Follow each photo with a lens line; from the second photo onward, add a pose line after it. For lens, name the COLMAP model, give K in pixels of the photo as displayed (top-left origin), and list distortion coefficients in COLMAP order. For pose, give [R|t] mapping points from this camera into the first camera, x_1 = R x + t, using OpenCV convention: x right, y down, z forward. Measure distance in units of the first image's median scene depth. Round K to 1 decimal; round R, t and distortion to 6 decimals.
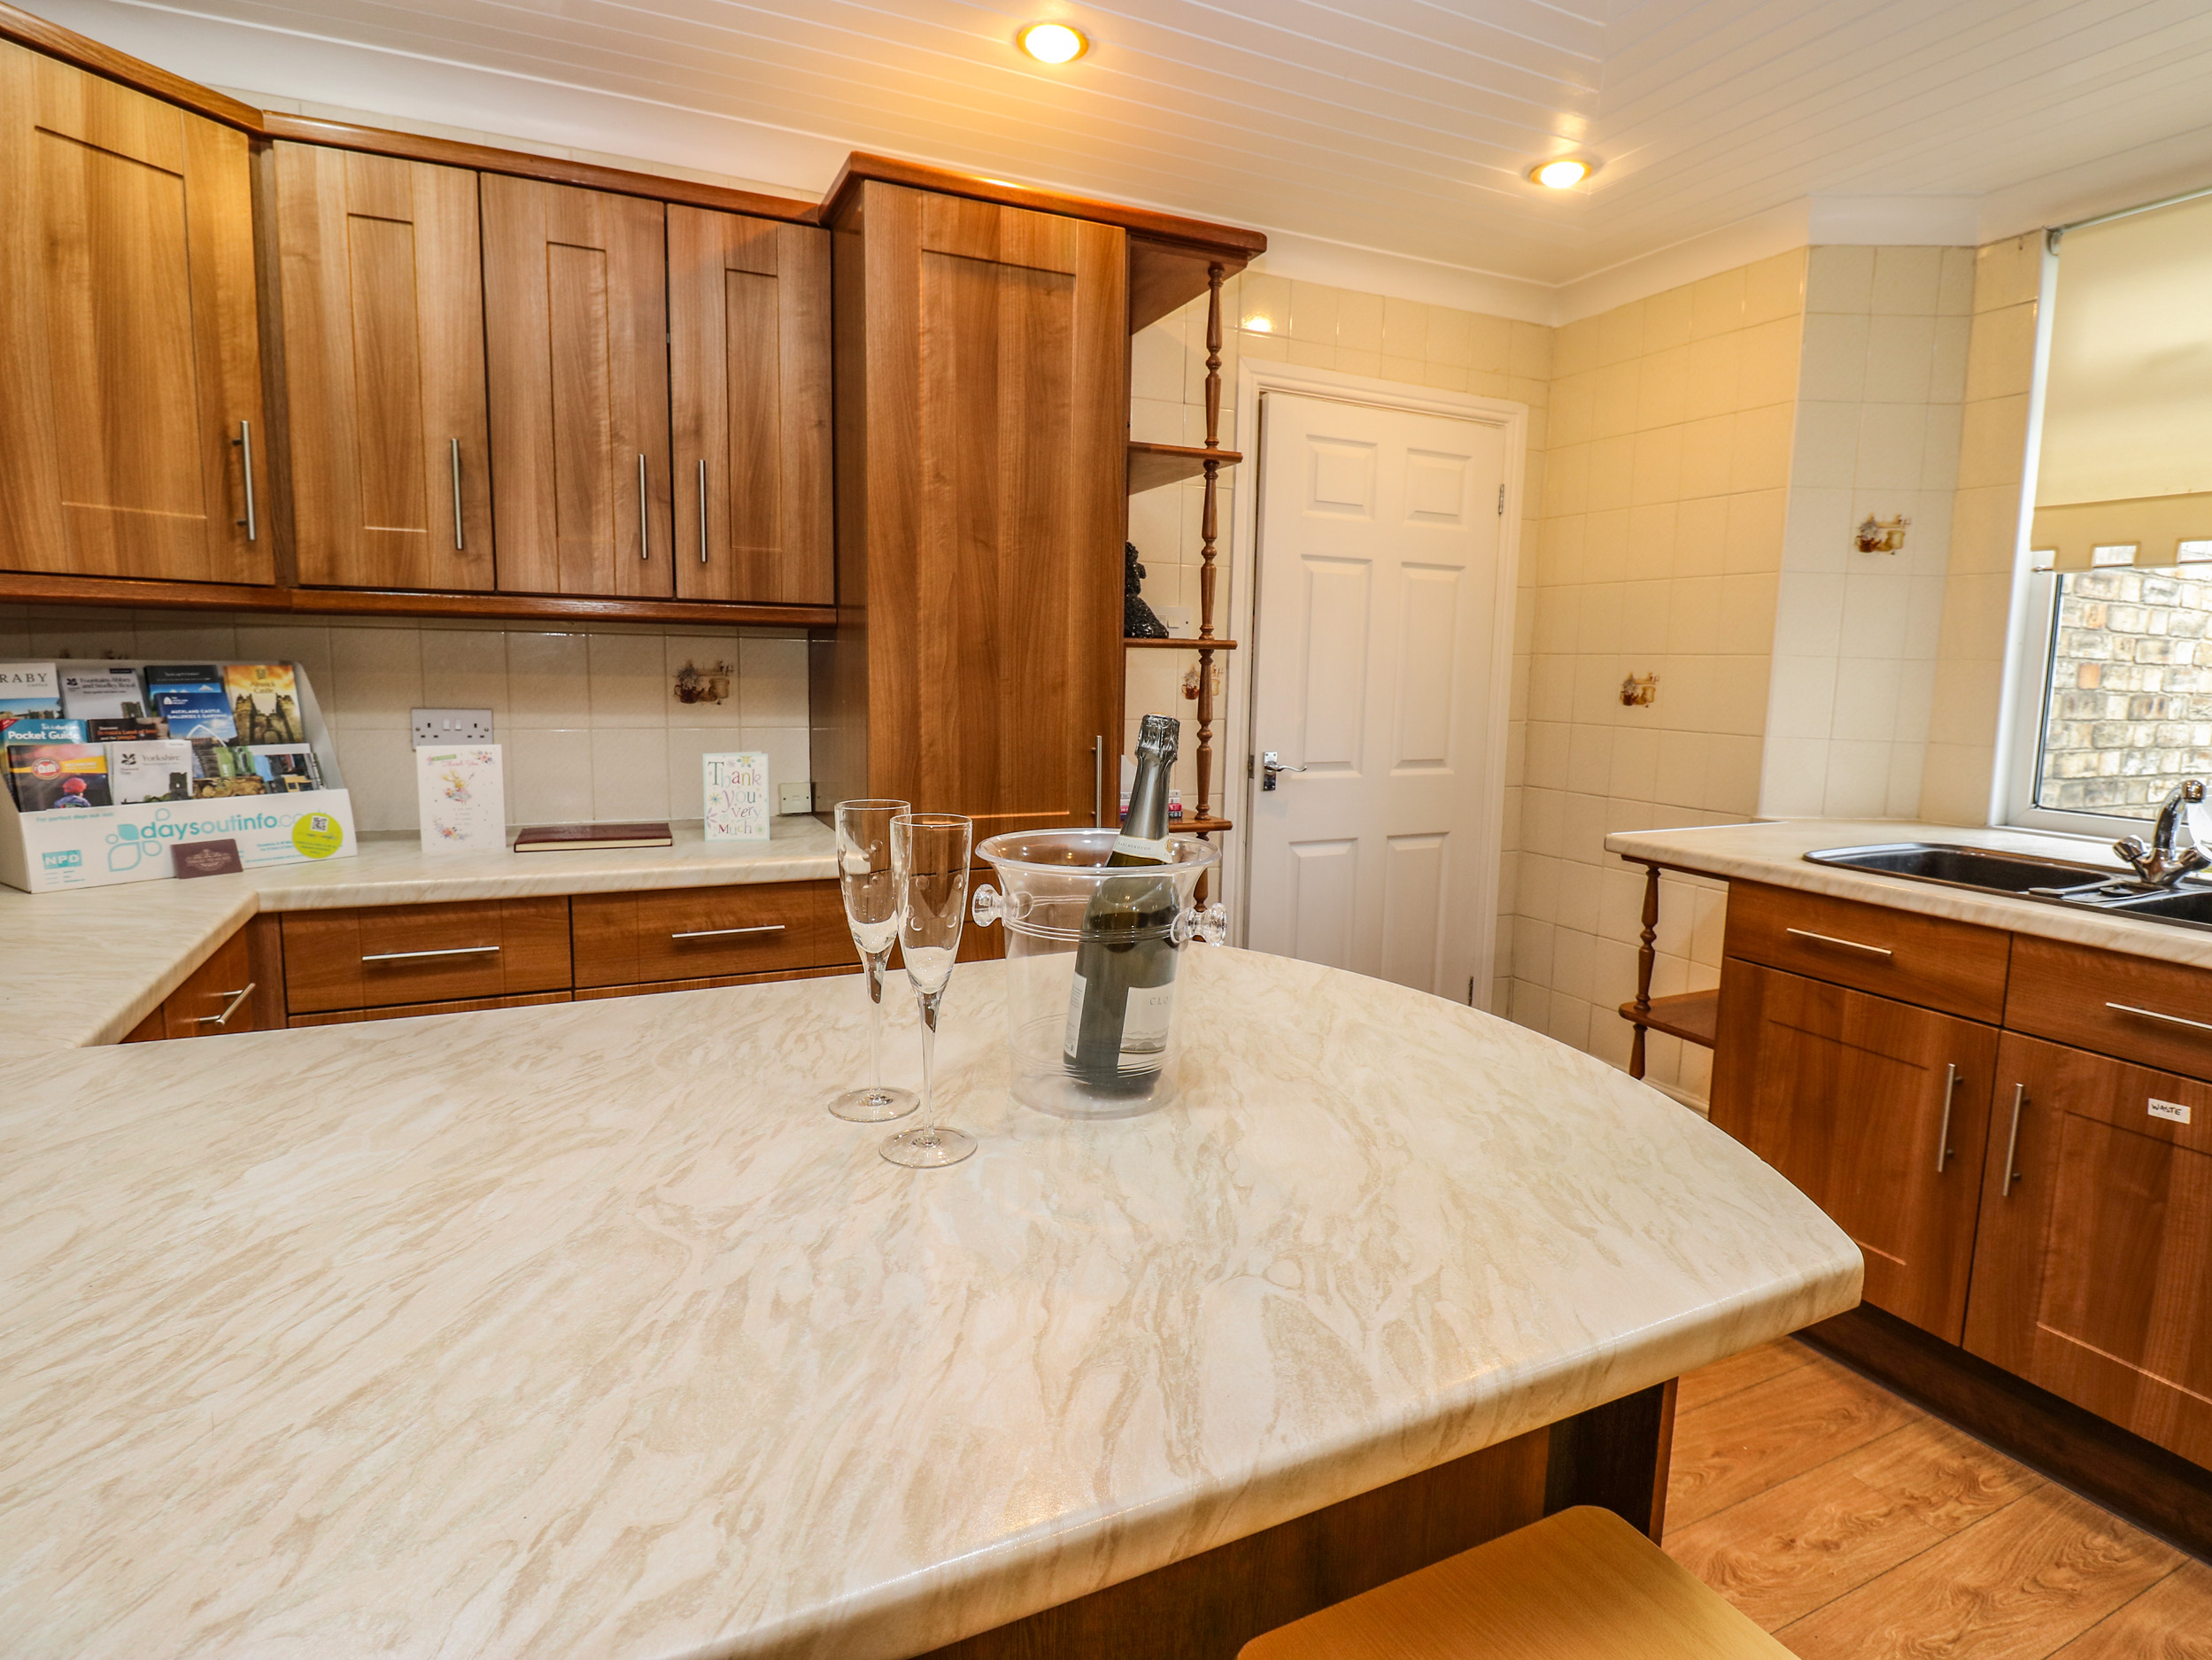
lens RADIAL K [[1151.2, 0, 1107.5], [0, 1151.2, 814.6], [0, 0, 1]] dist [0.001787, -0.012255]
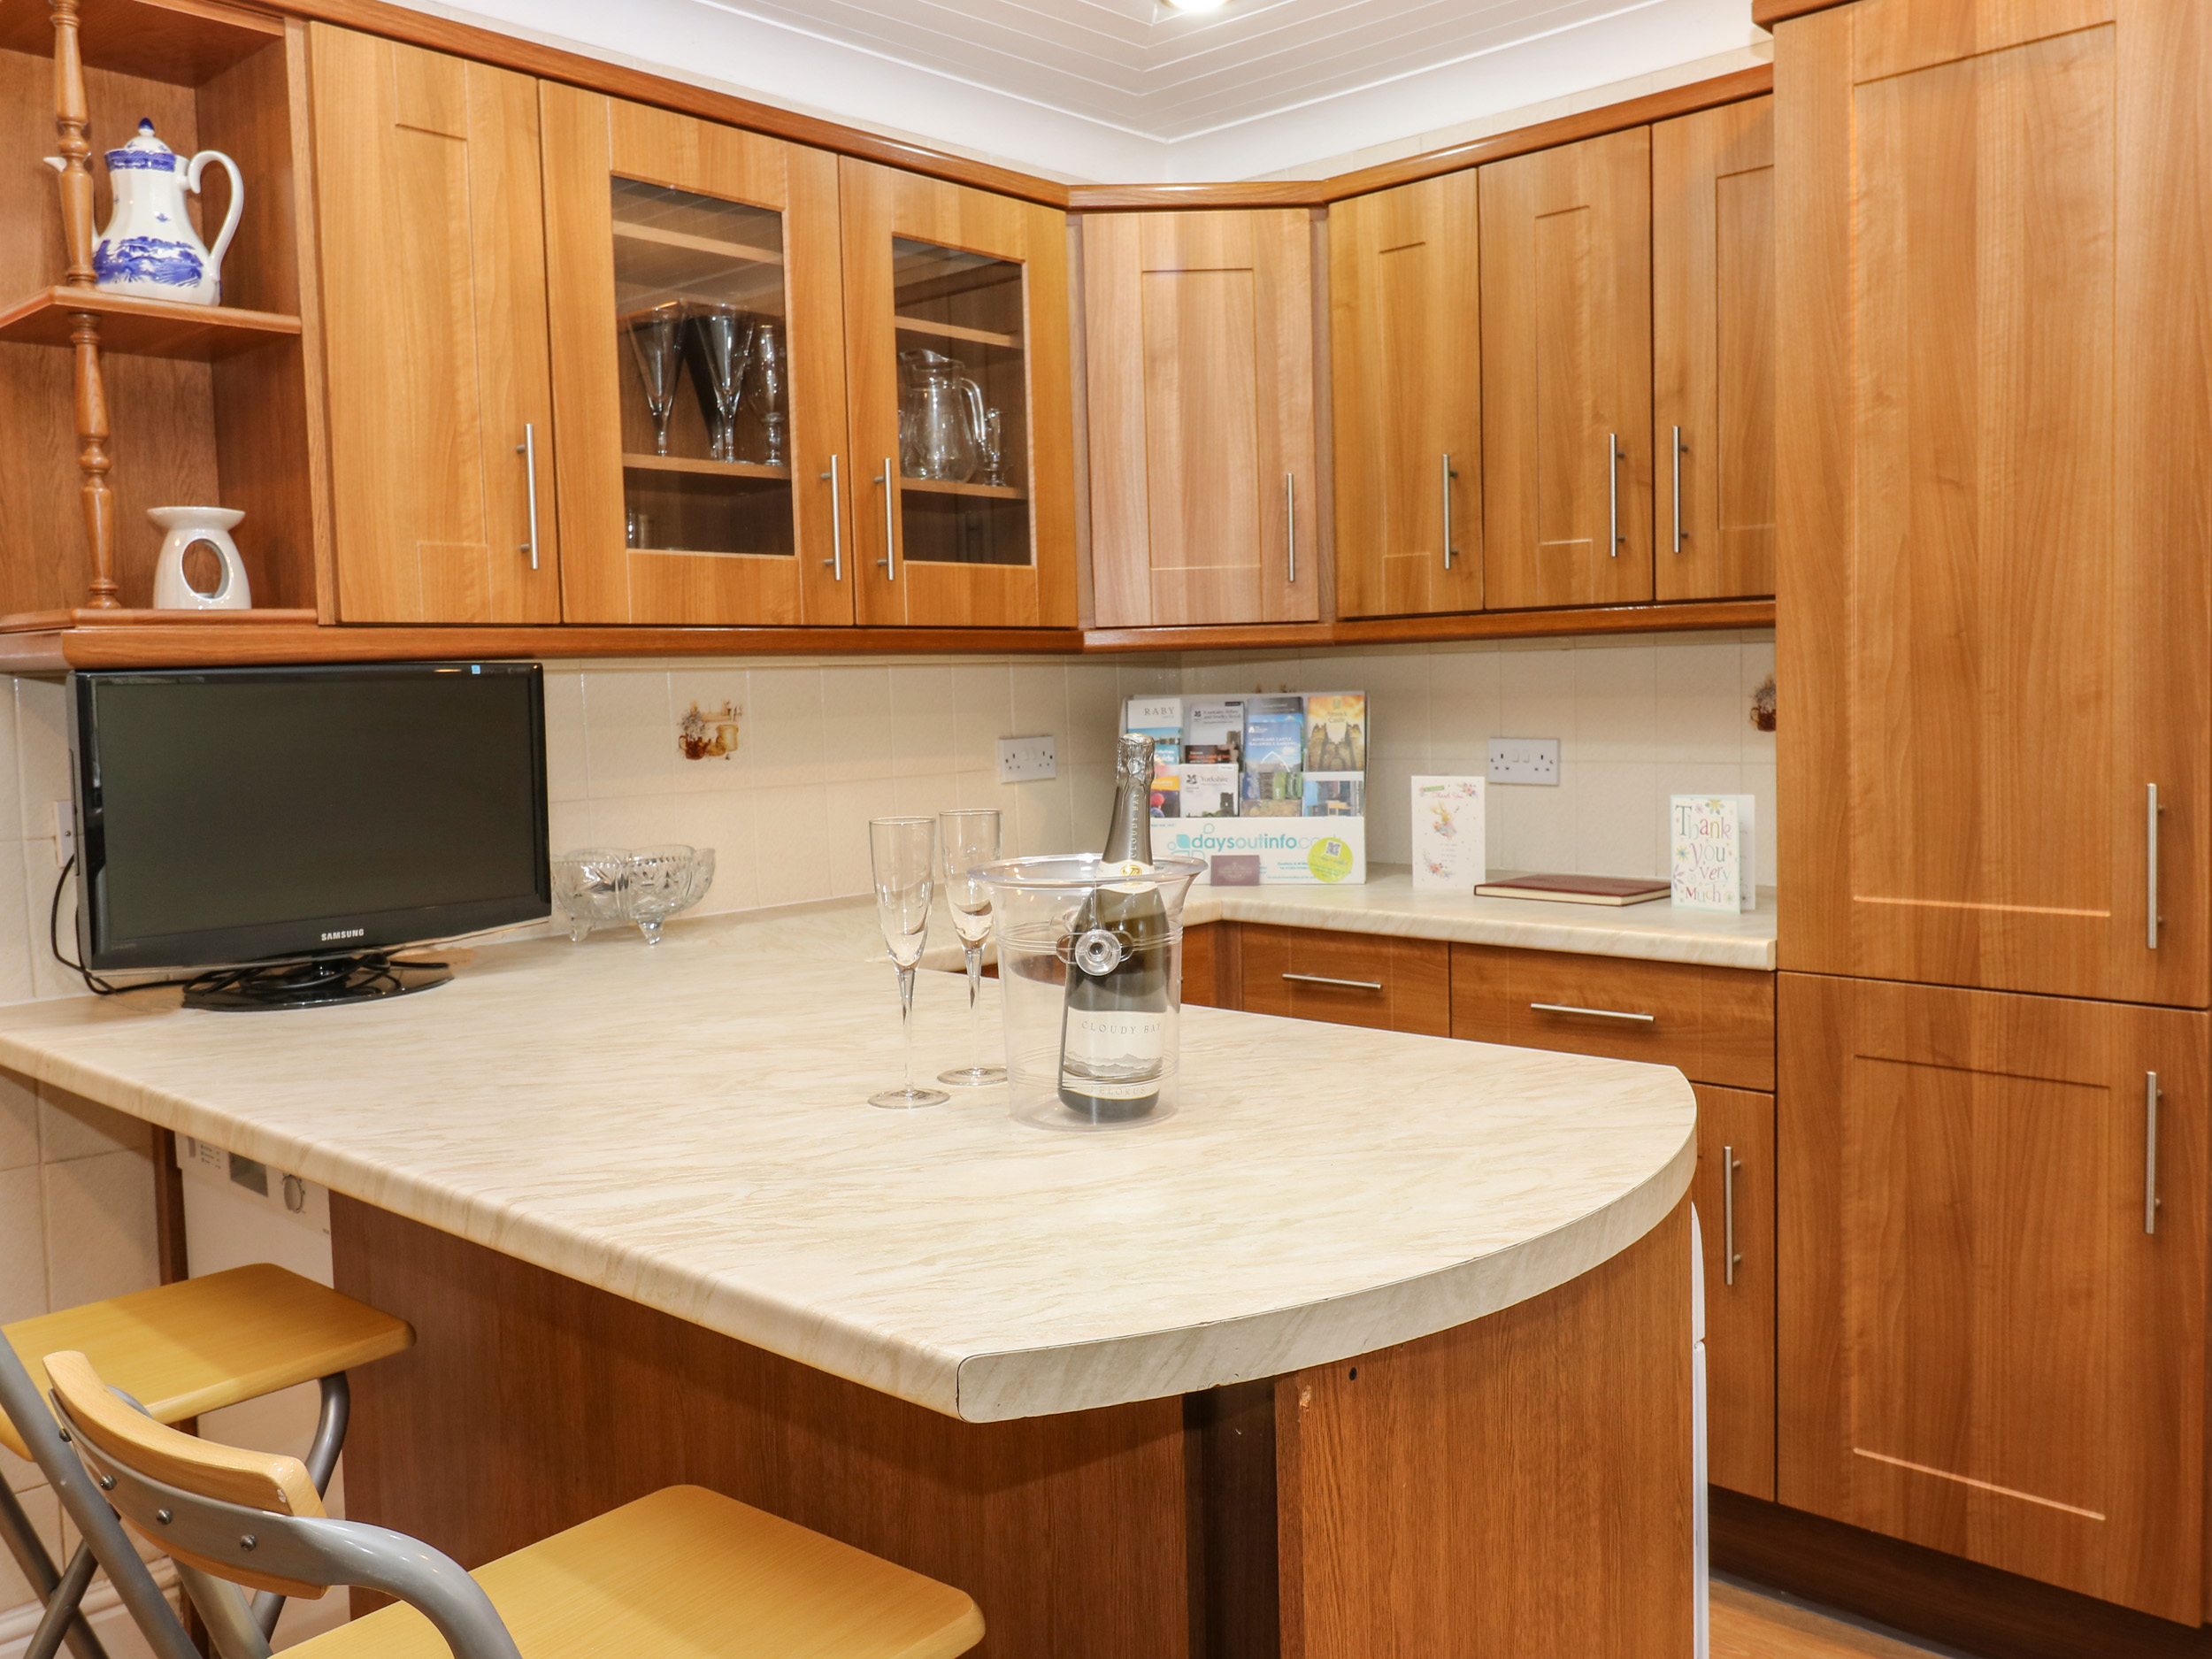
lens RADIAL K [[1766.6, 0, 1103.1], [0, 1766.6, 838.9], [0, 0, 1]] dist [-0.020085, 0.003260]
pose [[0.374750, 0.051445, -0.925698, 0.664252], [-0.089646, 0.995792, 0.019049, -0.011747], [0.922782, 0.075846, 0.377784, 0.202000]]
